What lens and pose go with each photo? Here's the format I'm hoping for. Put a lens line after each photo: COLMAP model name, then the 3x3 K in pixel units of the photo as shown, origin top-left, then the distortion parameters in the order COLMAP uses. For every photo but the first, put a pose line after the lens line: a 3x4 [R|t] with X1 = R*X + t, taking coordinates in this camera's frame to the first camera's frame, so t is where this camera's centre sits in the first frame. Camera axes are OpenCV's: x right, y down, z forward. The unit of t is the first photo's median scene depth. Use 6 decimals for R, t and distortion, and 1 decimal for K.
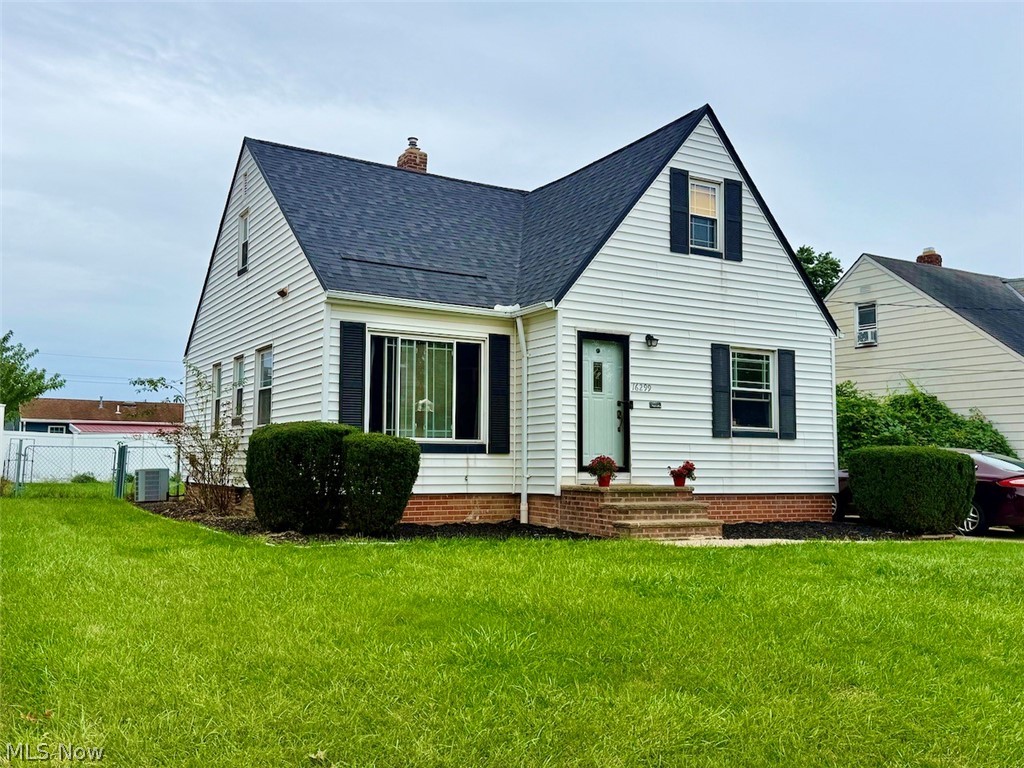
lens RADIAL K [[922.7, 0, 513.1], [0, 922.7, 380.4], [0, 0, 1]] dist [0.104787, -0.006385]
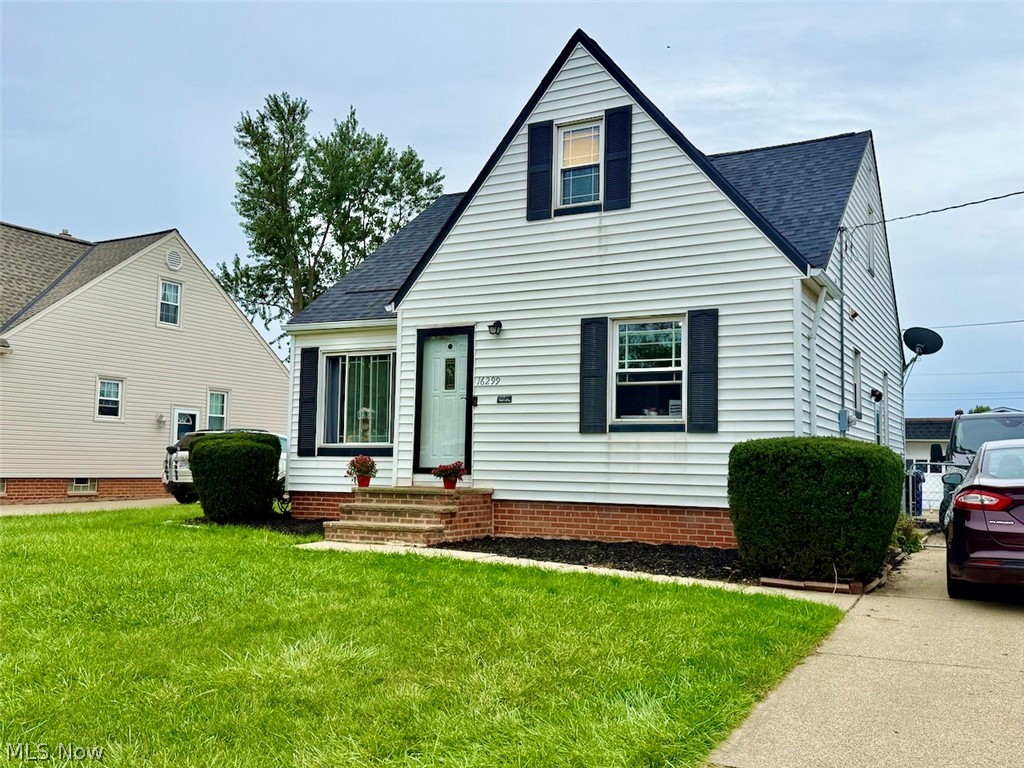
lens RADIAL K [[934.5, 0, 512.0], [0, 934.5, 384.0], [0, 0, 1]] dist [0.166155, -0.367919]
pose [[0.521844, -0.078045, -0.849464, 0.929938], [0.061351, 0.996661, -0.053880, 0.061522], [0.850832, -0.023998, 0.524889, 0.542226]]
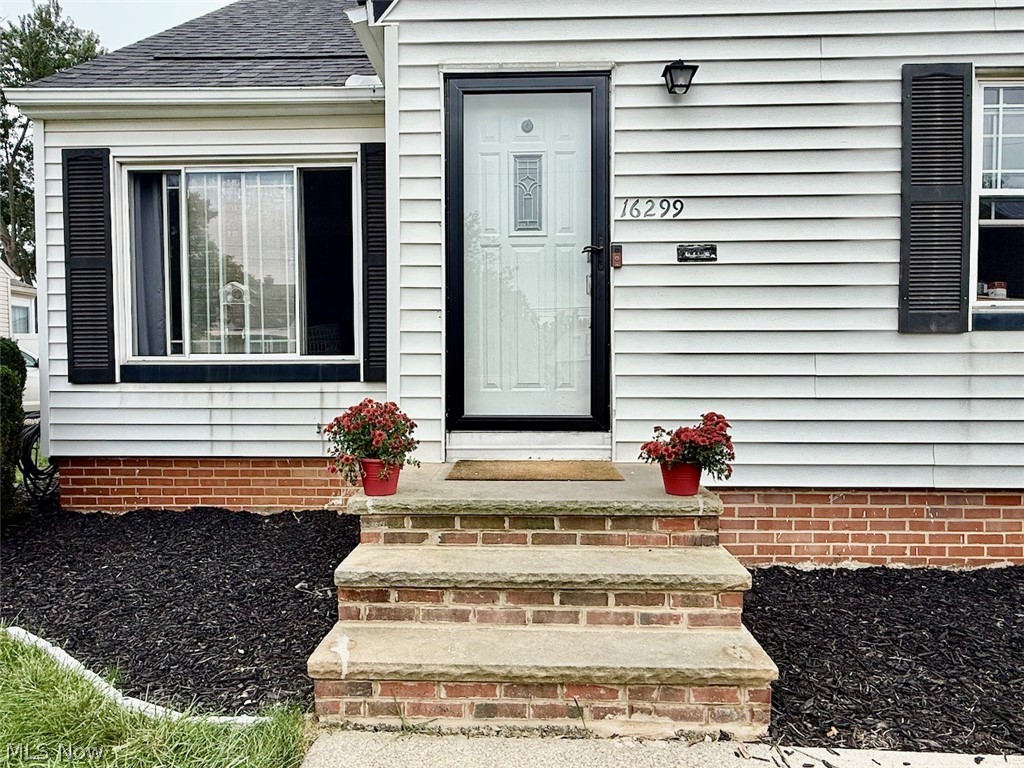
lens RADIAL K [[635.5, 0, 510.5], [0, 635.5, 383.7], [0, 0, 1]] dist [-0.002269, 0.002005]
pose [[0.845170, 0.004141, -0.534482, 0.230064], [0.056857, 0.993600, 0.097606, 0.050519], [0.531466, -0.112883, 0.839525, 0.746240]]
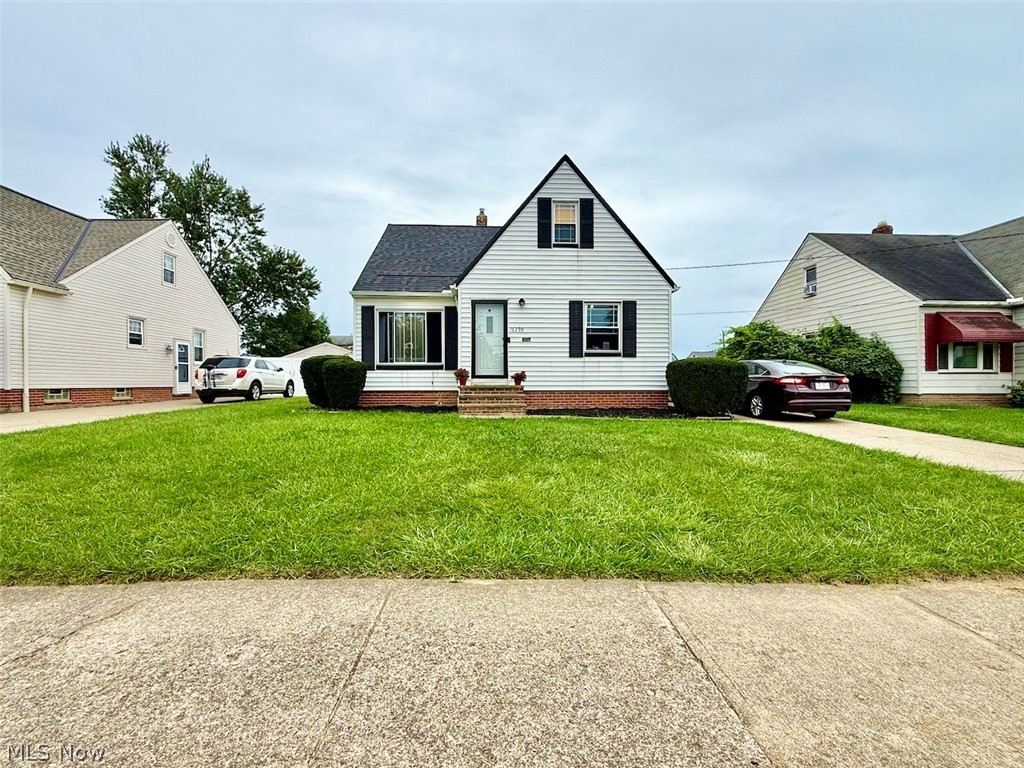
lens RADIAL K [[459.6, 0, 509.7], [0, 459.6, 379.6], [0, 0, 1]] dist [0.001806, 0.000339]
pose [[0.885918, -0.014802, -0.463606, 0.527613], [0.050150, 0.996688, 0.064011, 0.045479], [0.461123, -0.079958, 0.883726, 0.225665]]
